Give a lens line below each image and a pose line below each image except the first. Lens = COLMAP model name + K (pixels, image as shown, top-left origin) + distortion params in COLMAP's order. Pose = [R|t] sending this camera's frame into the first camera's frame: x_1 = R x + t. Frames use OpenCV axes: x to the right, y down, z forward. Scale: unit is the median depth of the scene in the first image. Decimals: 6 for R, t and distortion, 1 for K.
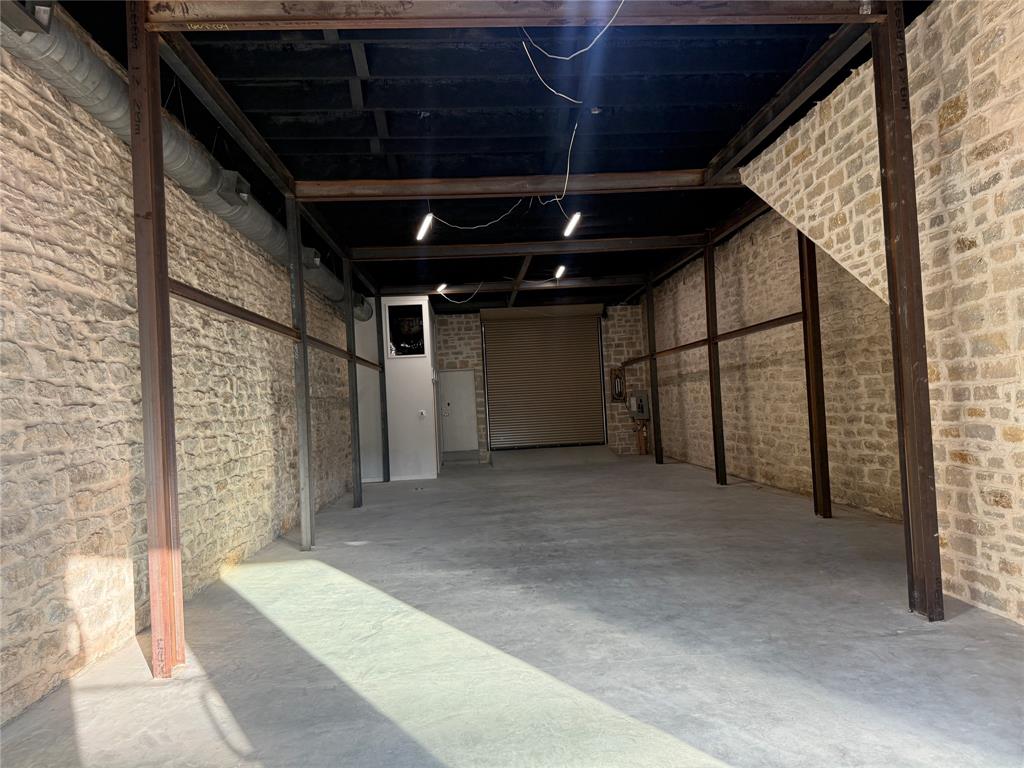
lens RADIAL K [[719.7, 0, 514.0], [0, 719.7, 377.5], [0, 0, 1]] dist [0.038678, -0.046406]
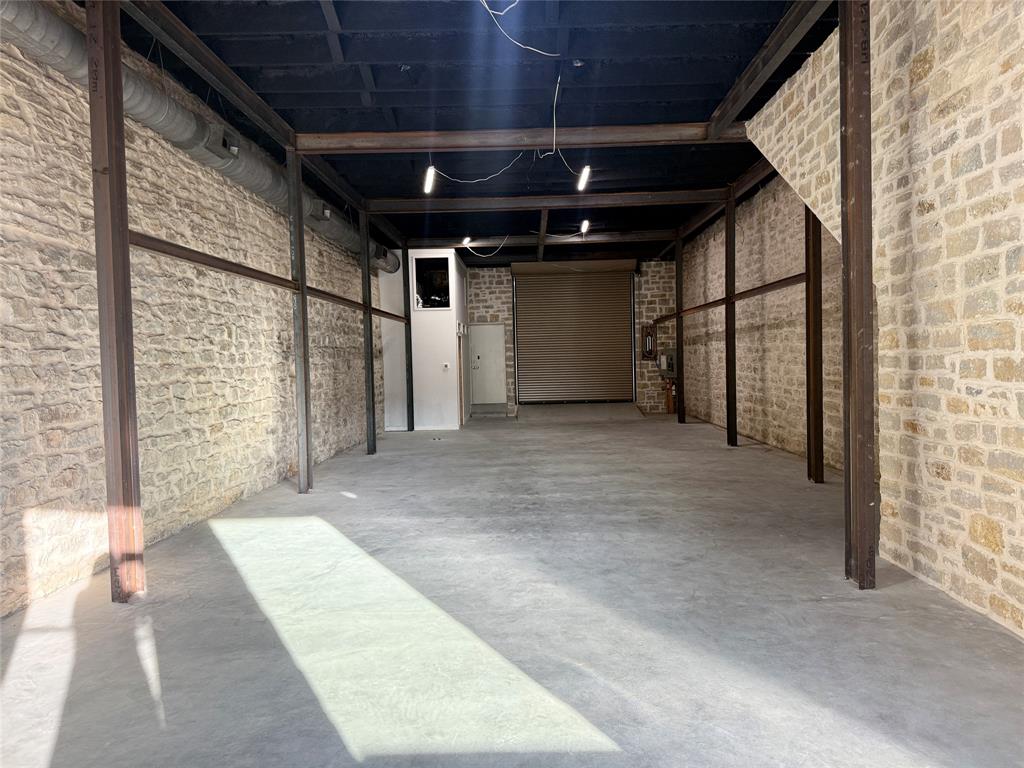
lens RADIAL K [[719.7, 0, 514.5], [0, 719.7, 373.6], [0, 0, 1]] dist [0.038678, -0.046406]
pose [[0.996507, 0.029698, -0.078053, 0.119382], [-0.025023, 0.997872, 0.060209, -0.005675], [0.079675, -0.058046, 0.995129, -0.009449]]
